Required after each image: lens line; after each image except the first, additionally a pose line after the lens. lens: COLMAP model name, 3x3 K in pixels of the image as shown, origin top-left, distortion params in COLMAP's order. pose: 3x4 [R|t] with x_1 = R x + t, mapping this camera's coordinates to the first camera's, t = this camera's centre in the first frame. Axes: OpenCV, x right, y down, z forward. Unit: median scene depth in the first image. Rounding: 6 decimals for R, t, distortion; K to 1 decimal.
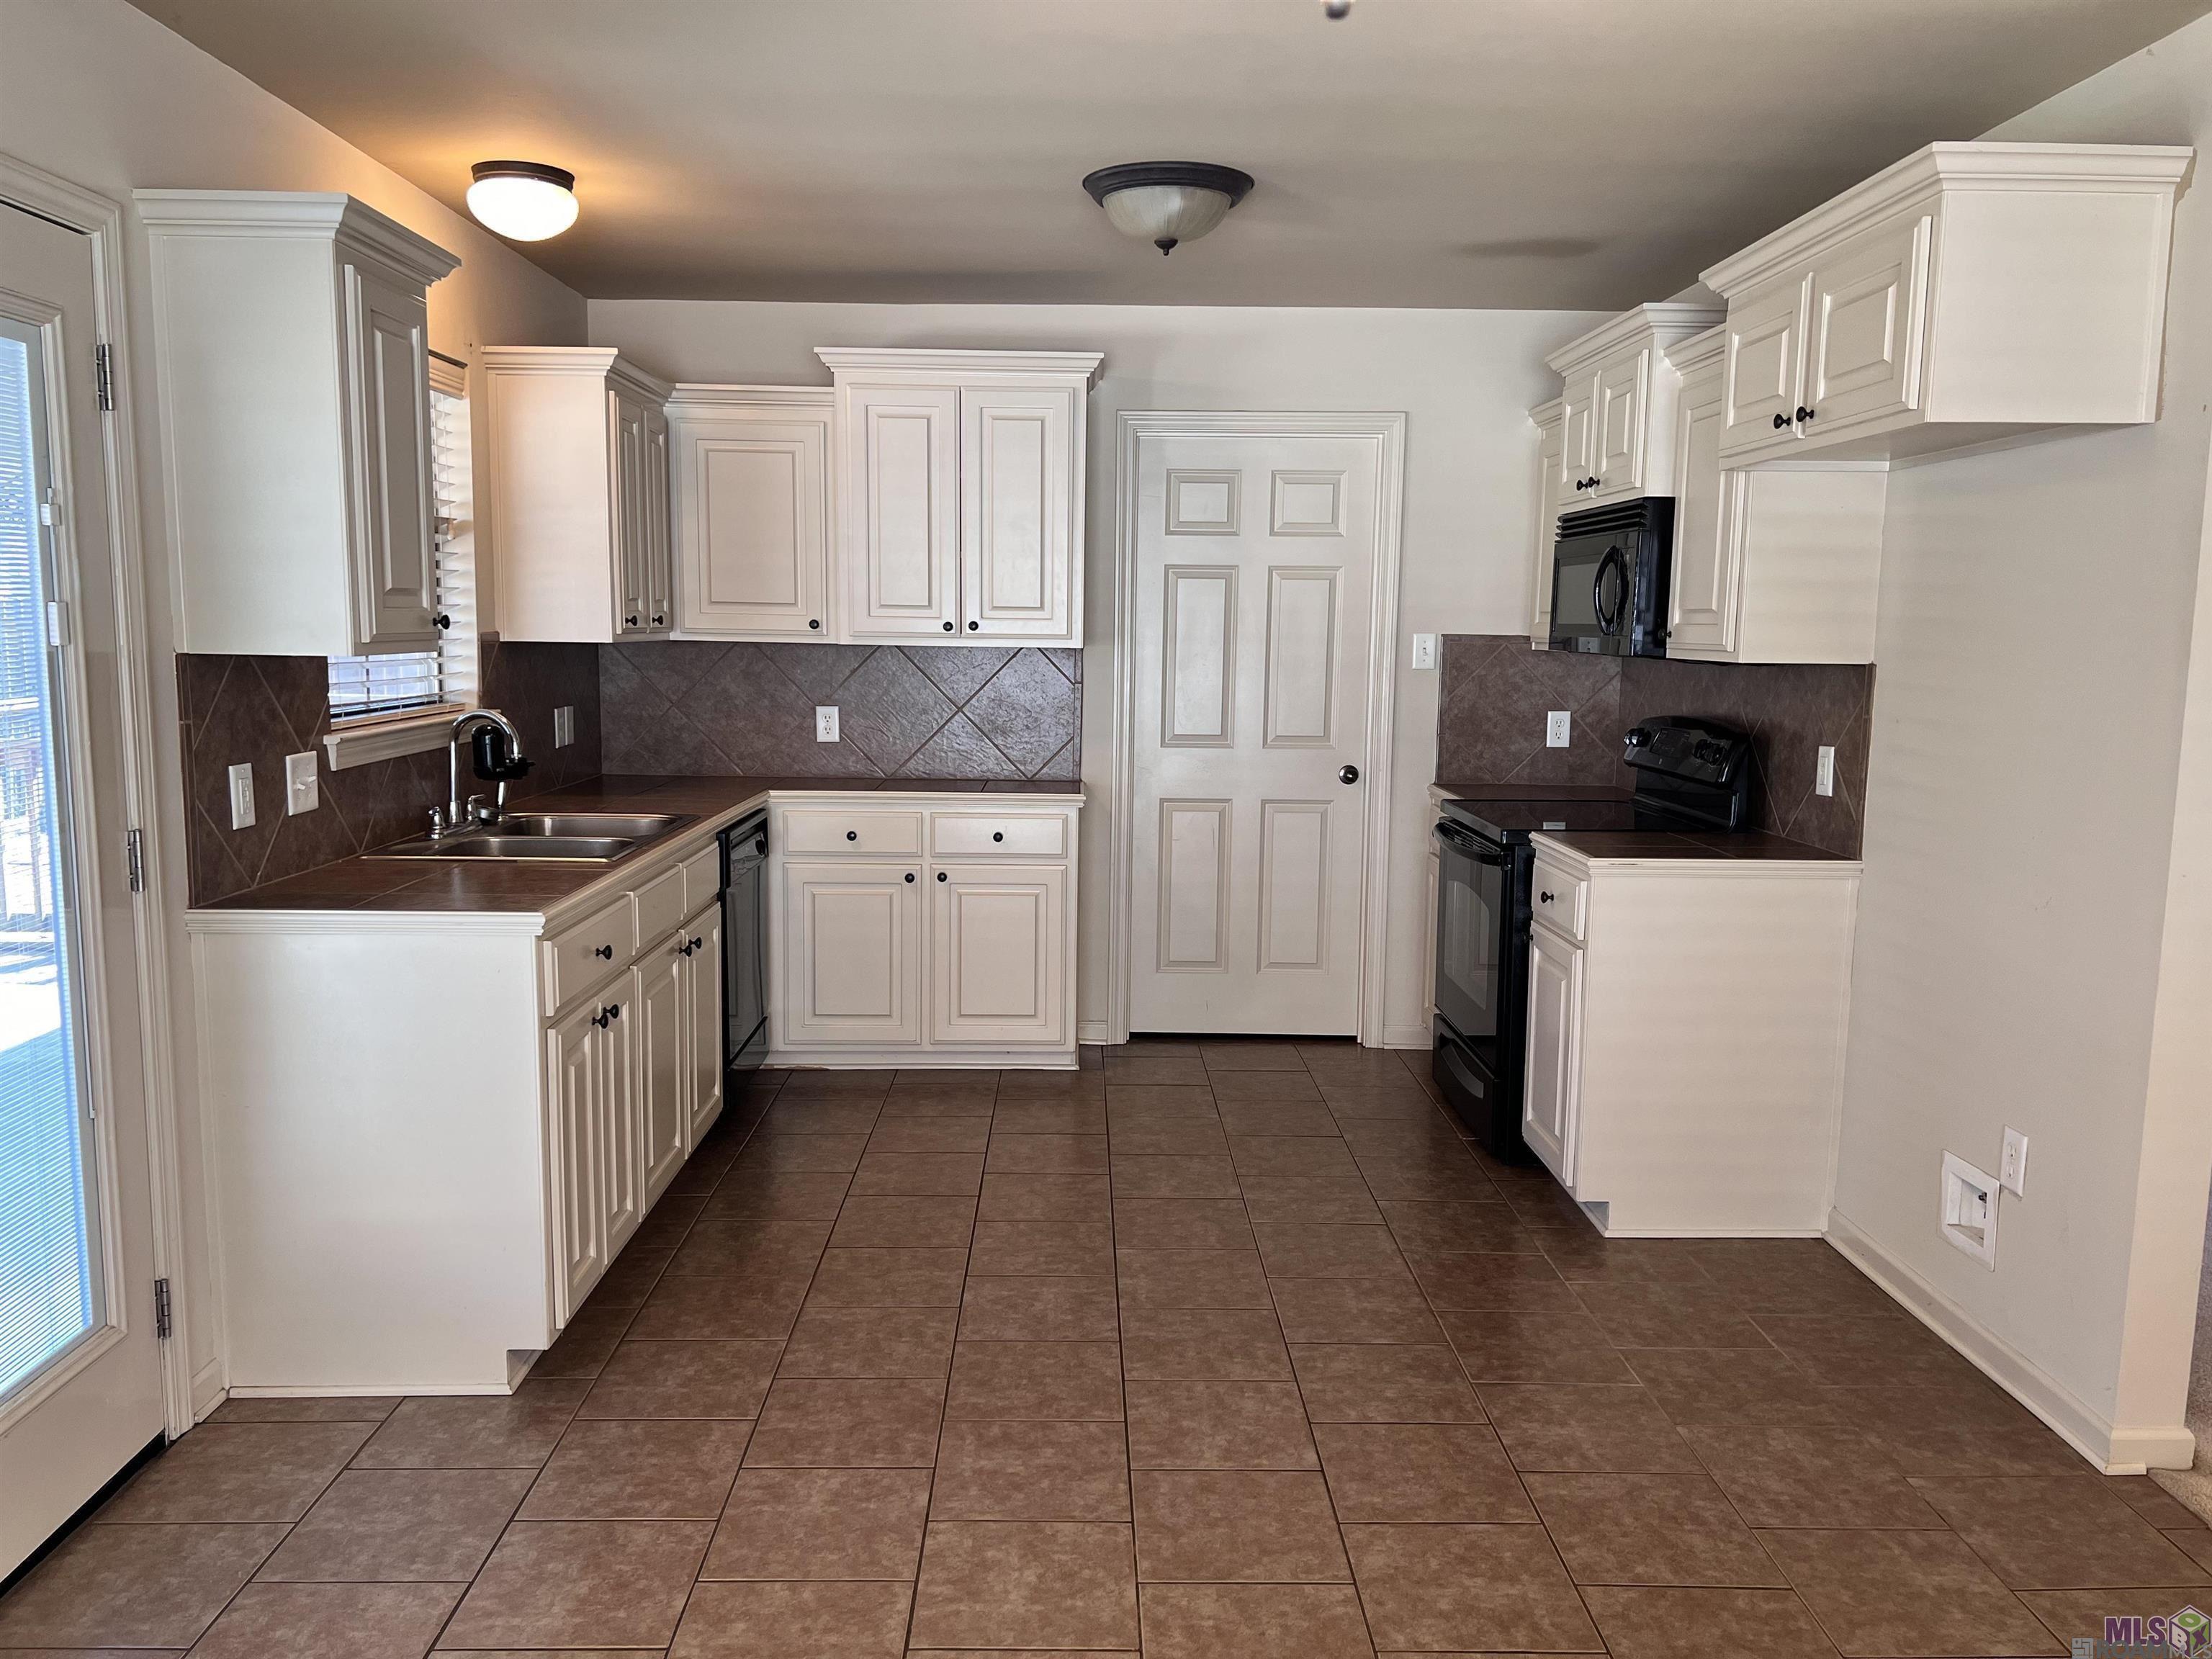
lens RADIAL K [[1656.1, 0, 1101.3], [0, 1656.1, 838.3], [0, 0, 1]] dist [0.037326, -0.027805]
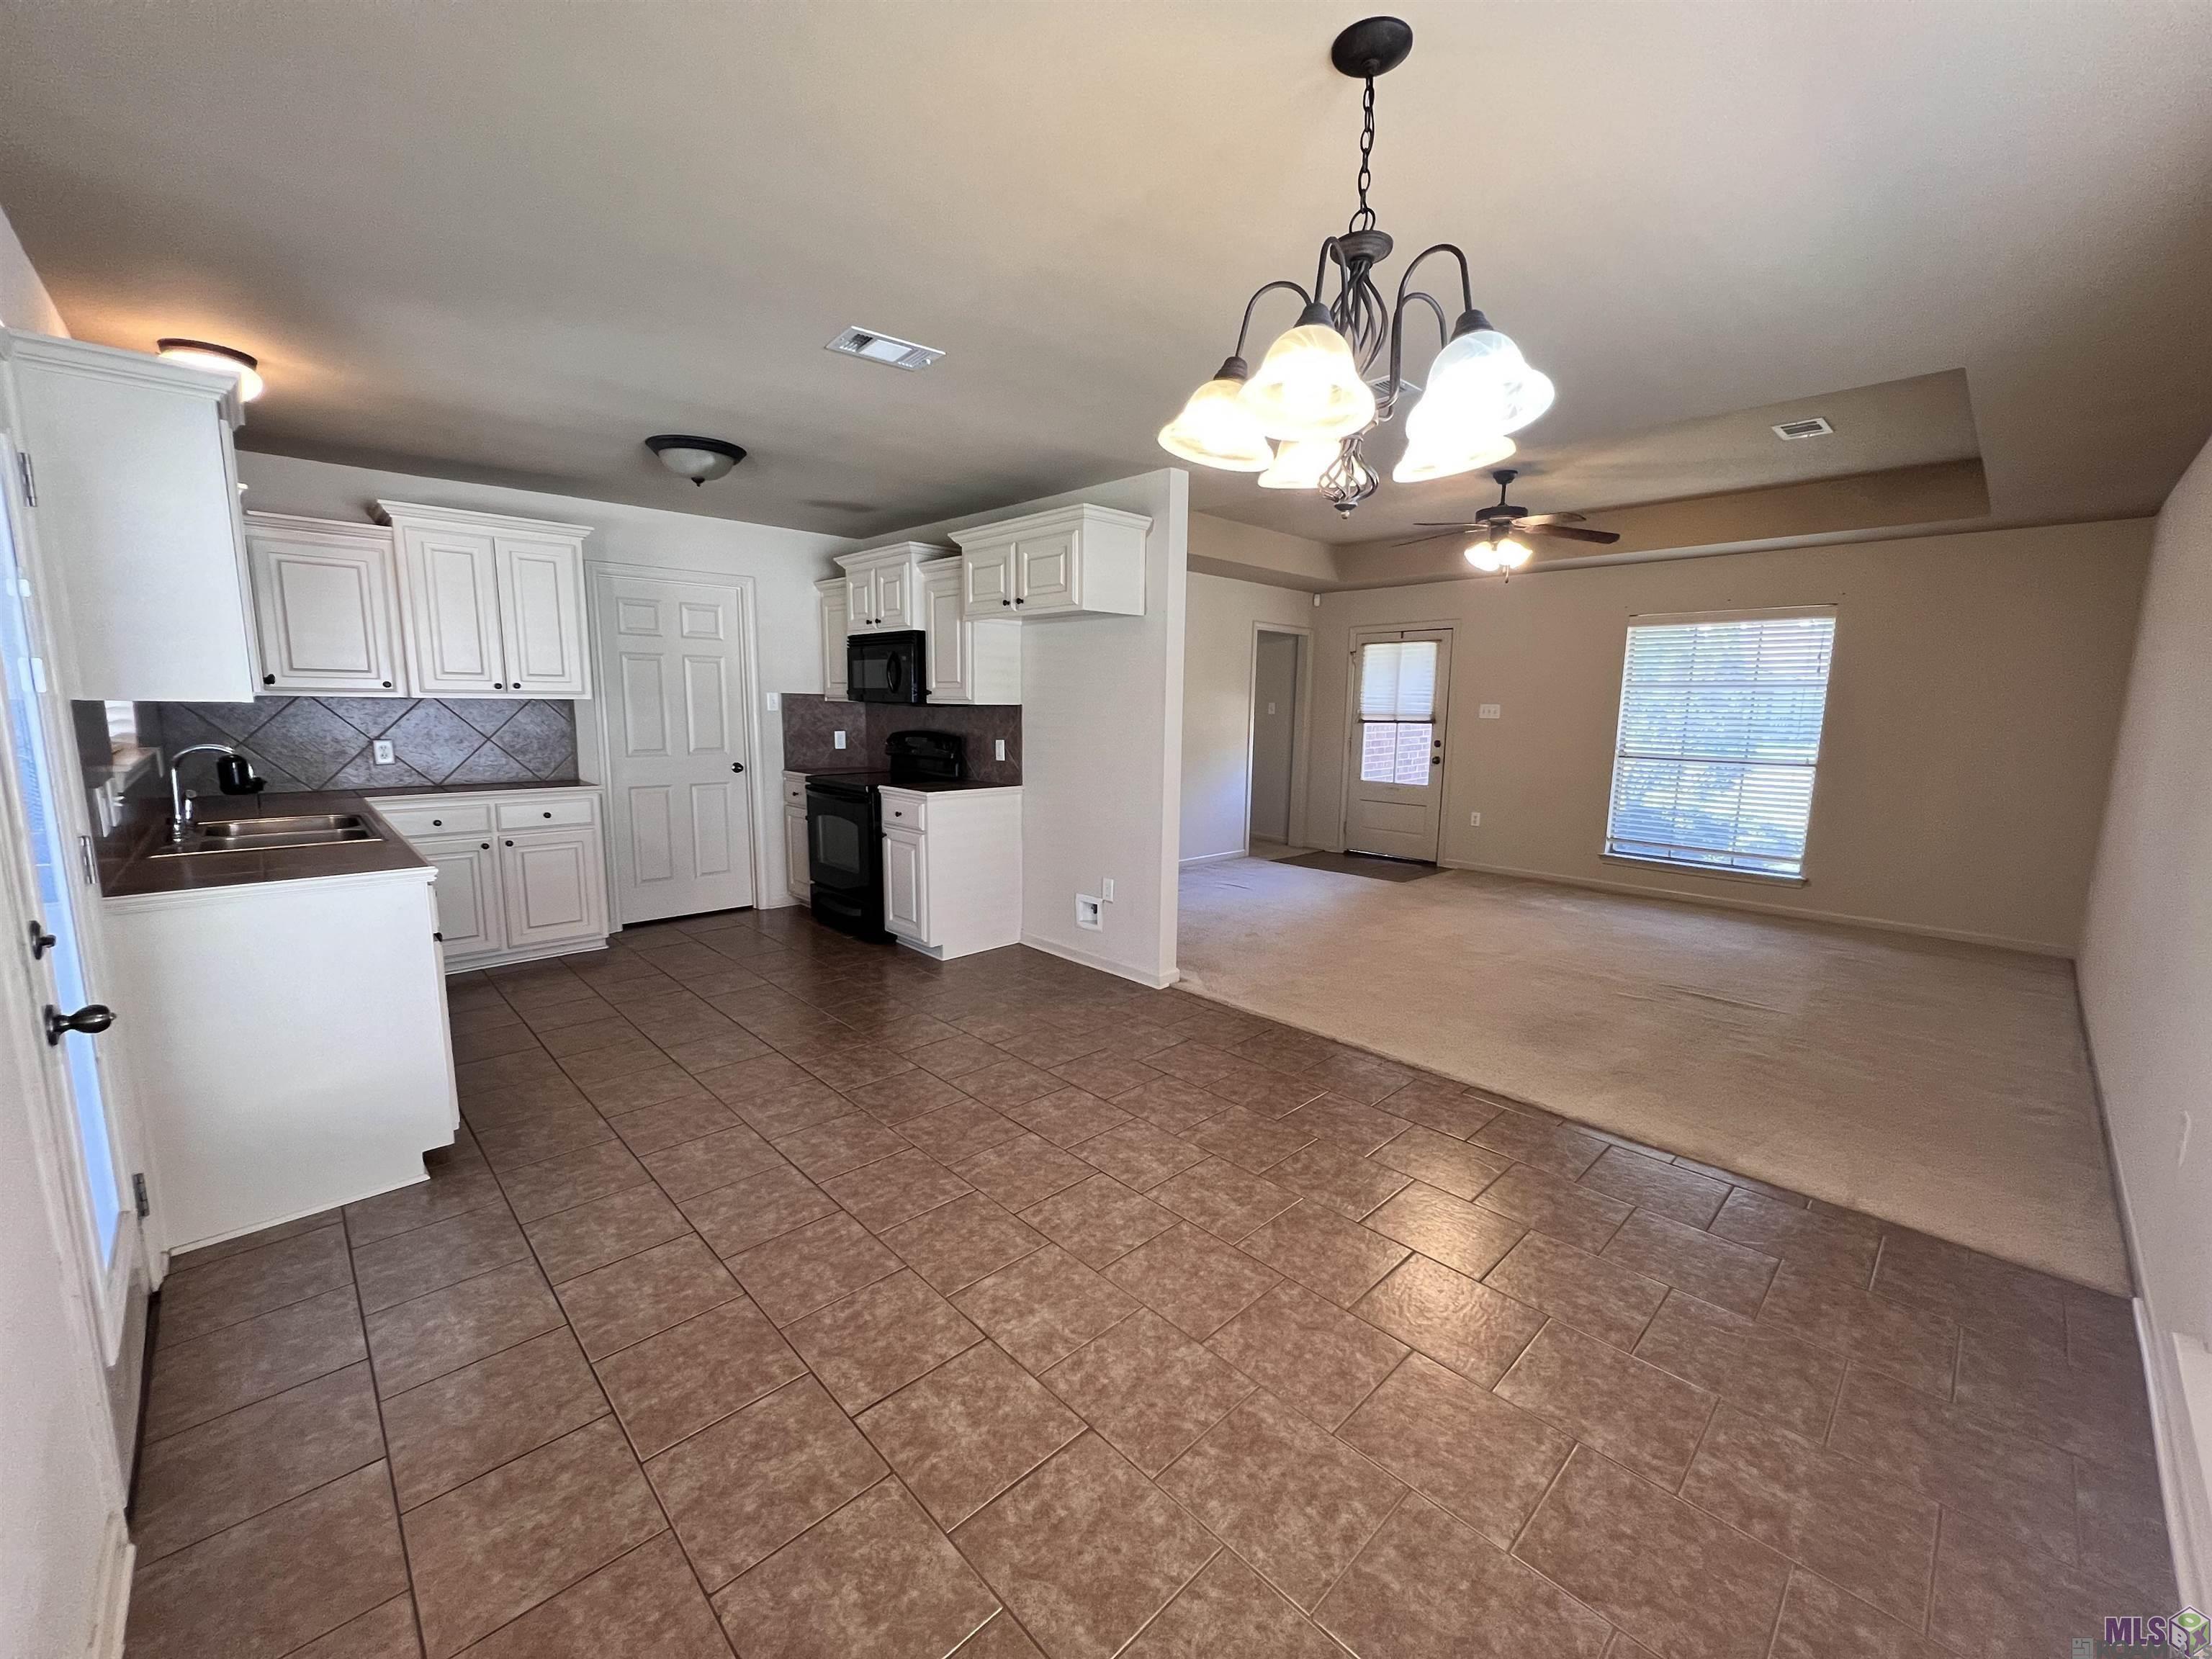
lens RADIAL K [[880.7, 0, 1108.1], [0, 880.7, 828.2], [0, 0, 1]] dist [-0.002609, -0.000830]
pose [[0.728772, -0.100914, 0.677279, -0.295947], [0.084838, 0.994767, 0.056930, 0.011276], [-0.679480, 0.015970, 0.733520, -0.023196]]
